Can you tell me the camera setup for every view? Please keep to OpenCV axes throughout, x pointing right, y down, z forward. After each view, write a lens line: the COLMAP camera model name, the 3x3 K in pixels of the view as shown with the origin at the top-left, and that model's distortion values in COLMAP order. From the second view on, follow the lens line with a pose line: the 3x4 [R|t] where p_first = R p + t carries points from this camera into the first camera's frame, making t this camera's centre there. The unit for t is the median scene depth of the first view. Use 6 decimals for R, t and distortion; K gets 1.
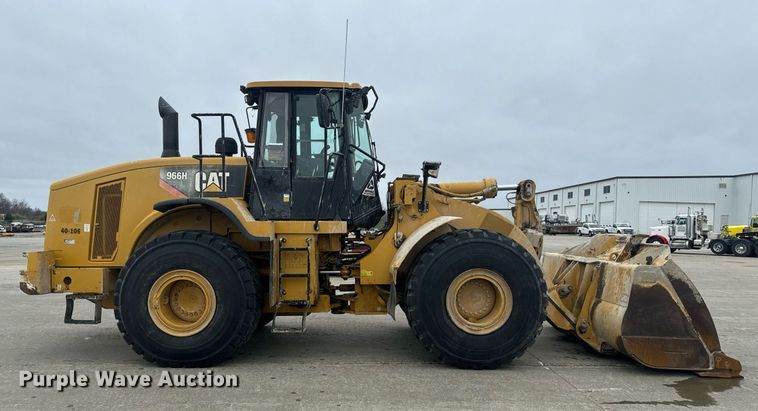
lens RADIAL K [[544.0, 0, 377.4], [0, 544.0, 235.8], [0, 0, 1]] dist [0.079579, -0.099218]
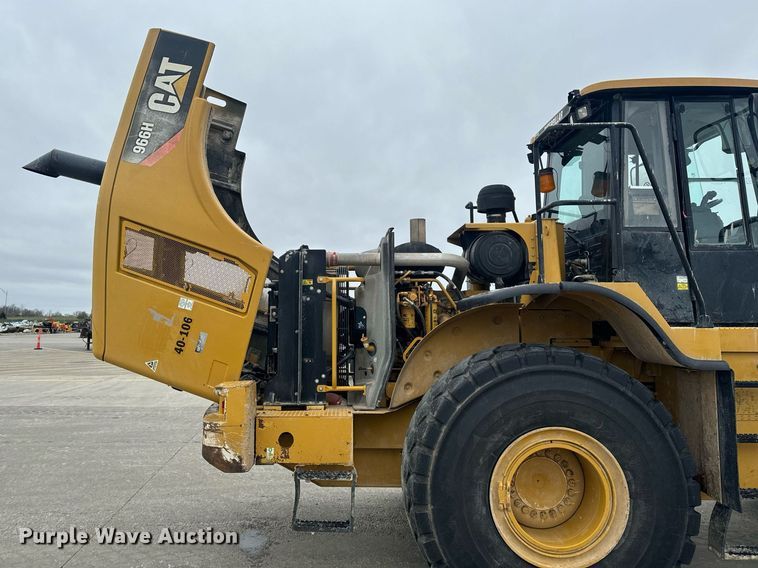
lens RADIAL K [[557.0, 0, 335.9], [0, 557.0, 254.9], [0, 0, 1]] dist [-0.001589, -0.064910]
pose [[0.999979, 0.004765, -0.004491, -0.499121], [-0.005332, 0.990689, -0.136037, -0.020541], [0.003801, 0.136058, 0.990694, 0.444309]]
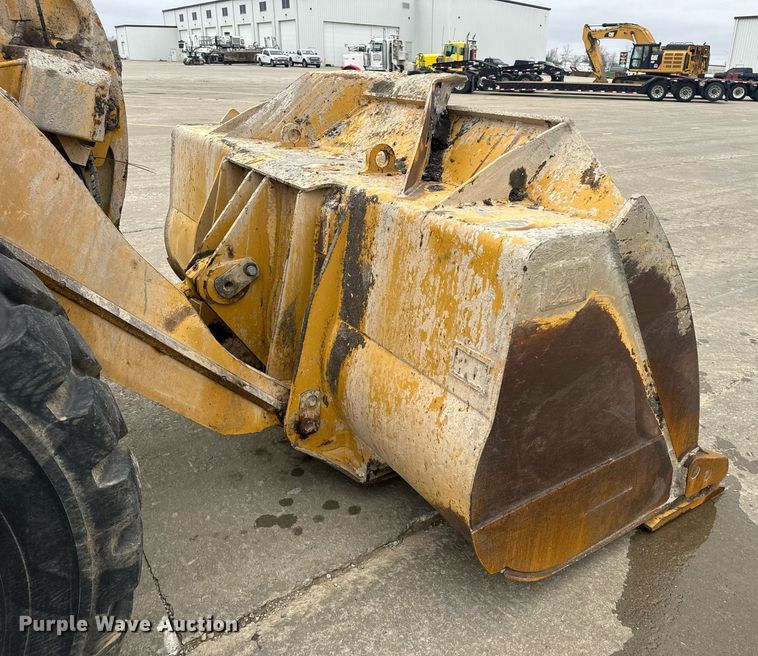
lens RADIAL K [[610.0, 0, 435.7], [0, 610.0, 328.0], [0, 0, 1]] dist [0.061758, -0.062445]
pose [[0.820516, -0.225488, 0.525270, 0.272898], [0.001936, 0.920000, 0.391913, -0.007705], [-0.571620, -0.320554, 0.755312, 0.739411]]
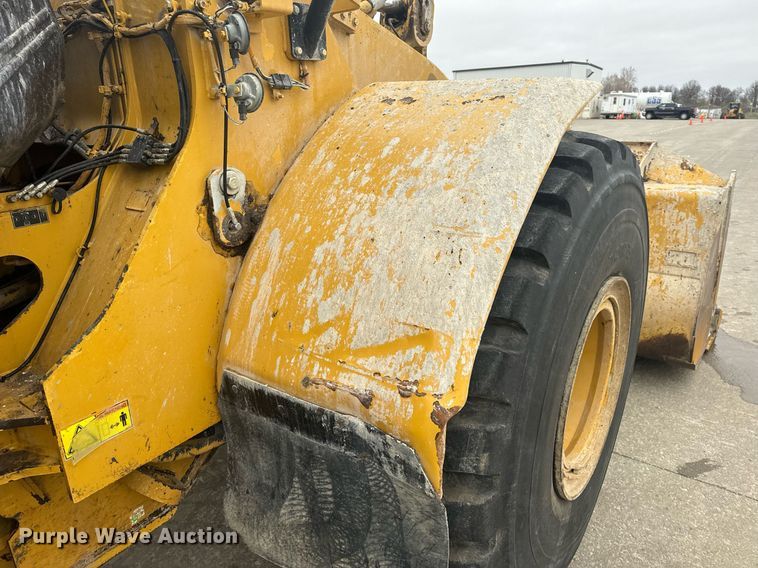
lens RADIAL K [[540.5, 0, 379.0], [0, 540.5, 284.0], [0, 0, 1]] dist [0.039578, -0.002854]
pose [[0.608282, -0.268436, 0.746951, -0.077468], [0.046086, 0.951432, 0.304391, -0.024949], [-0.792382, -0.150732, 0.591110, 0.836246]]
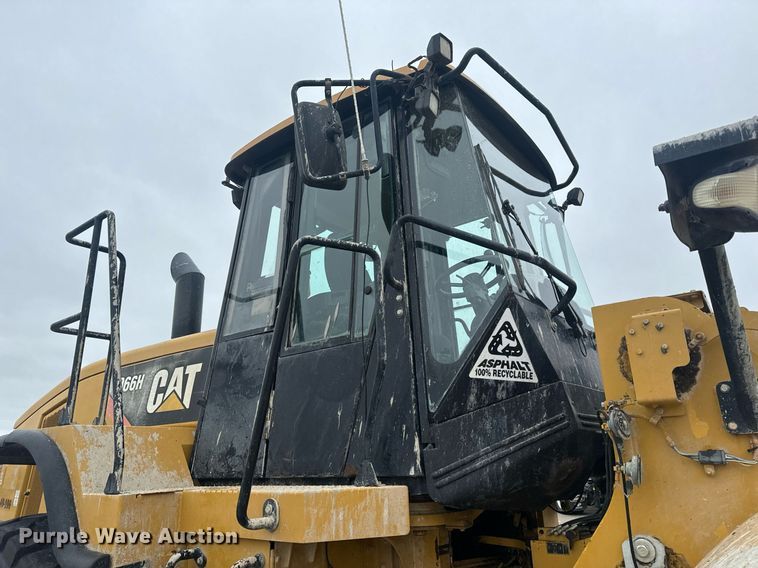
lens RADIAL K [[540.5, 0, 379.0], [0, 540.5, 284.0], [0, 0, 1]] dist [0.039578, -0.002854]
pose [[0.799655, -0.207465, -0.563481, 0.098828], [0.016647, 0.945714, -0.324573, -0.032737], [0.600229, 0.250166, 0.759699, 0.750070]]
